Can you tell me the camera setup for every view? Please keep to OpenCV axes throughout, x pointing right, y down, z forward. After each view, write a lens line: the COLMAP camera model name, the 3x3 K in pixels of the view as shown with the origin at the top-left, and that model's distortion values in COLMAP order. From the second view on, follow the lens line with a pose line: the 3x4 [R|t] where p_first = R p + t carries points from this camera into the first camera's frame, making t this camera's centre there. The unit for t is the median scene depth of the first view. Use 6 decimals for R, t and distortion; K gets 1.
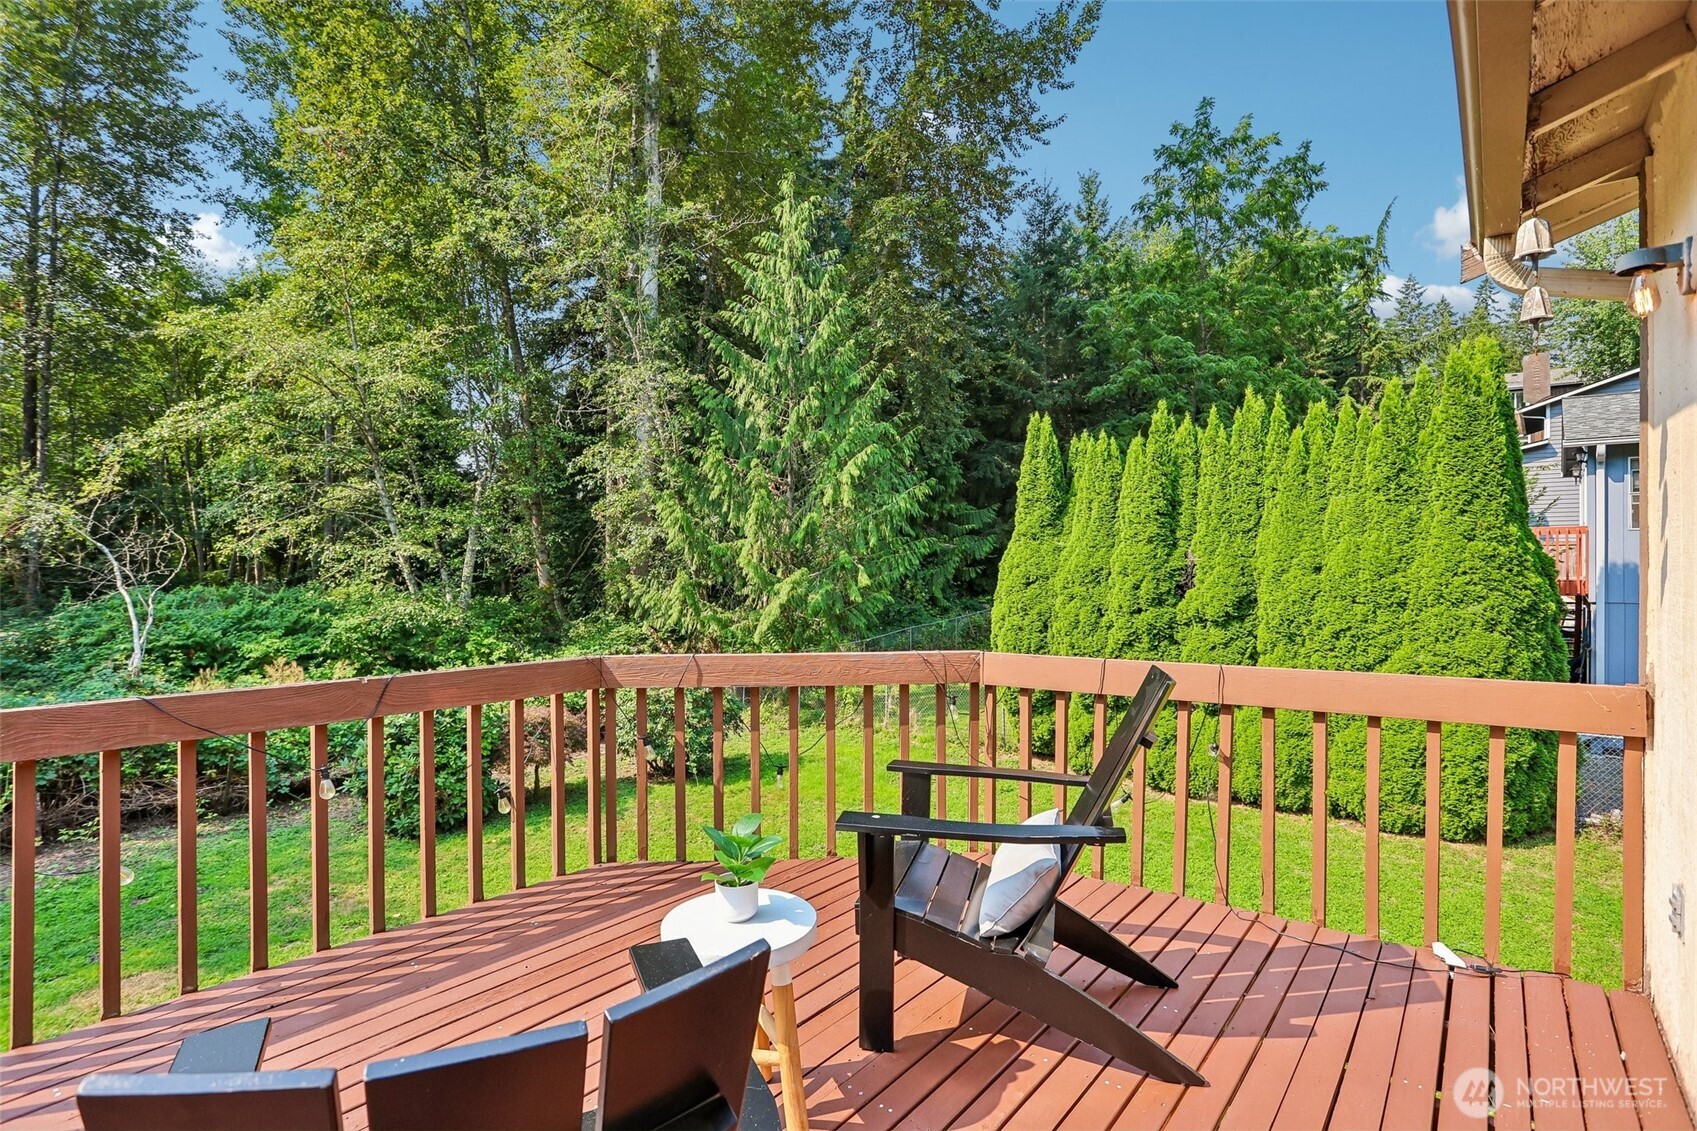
lens RADIAL K [[835.0, 0, 852.0], [0, 835.0, 558.7], [0, 0, 1]] dist [-0.053577, 0.022662]
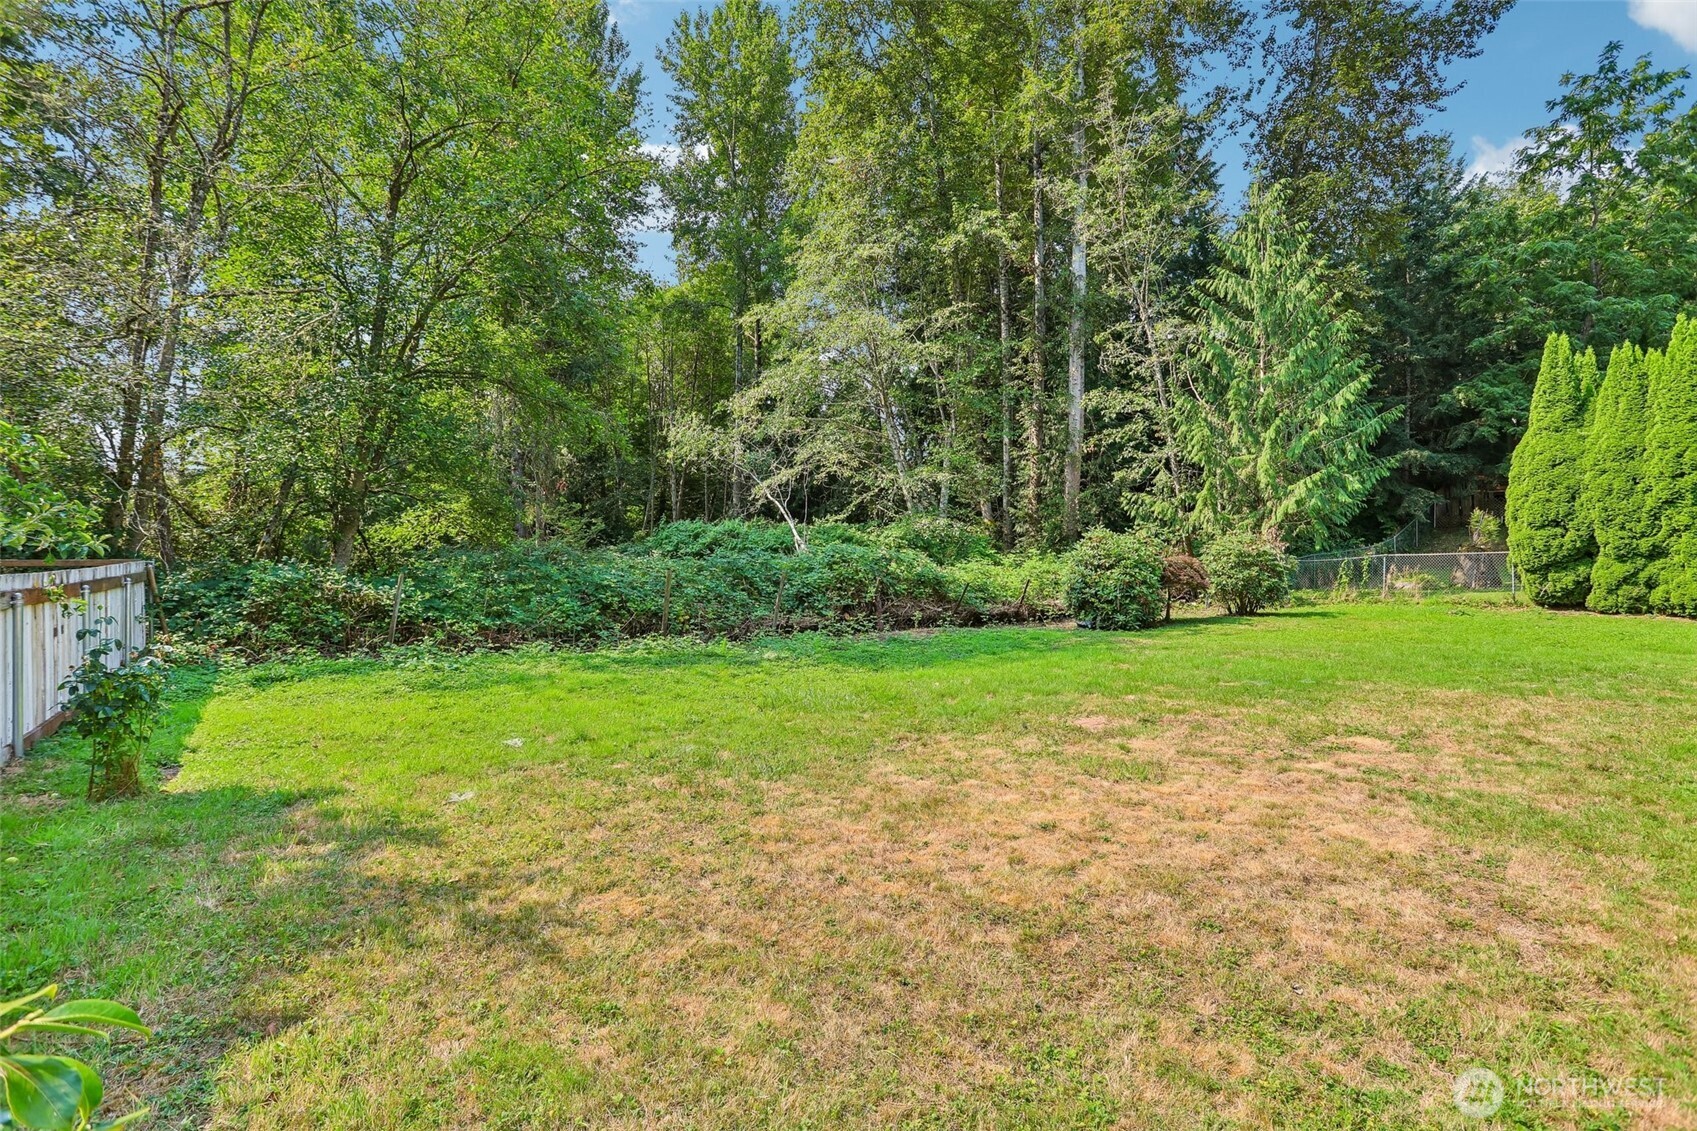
lens RADIAL K [[835.3, 0, 846.1], [0, 835.3, 558.7], [0, 0, 1]] dist [-0.002521, 0.001770]
pose [[0.972498, 0.002045, -0.232901, -0.352357], [-0.003108, 0.999986, -0.004198, 0.117677], [0.232889, 0.004806, 0.972491, -0.317460]]
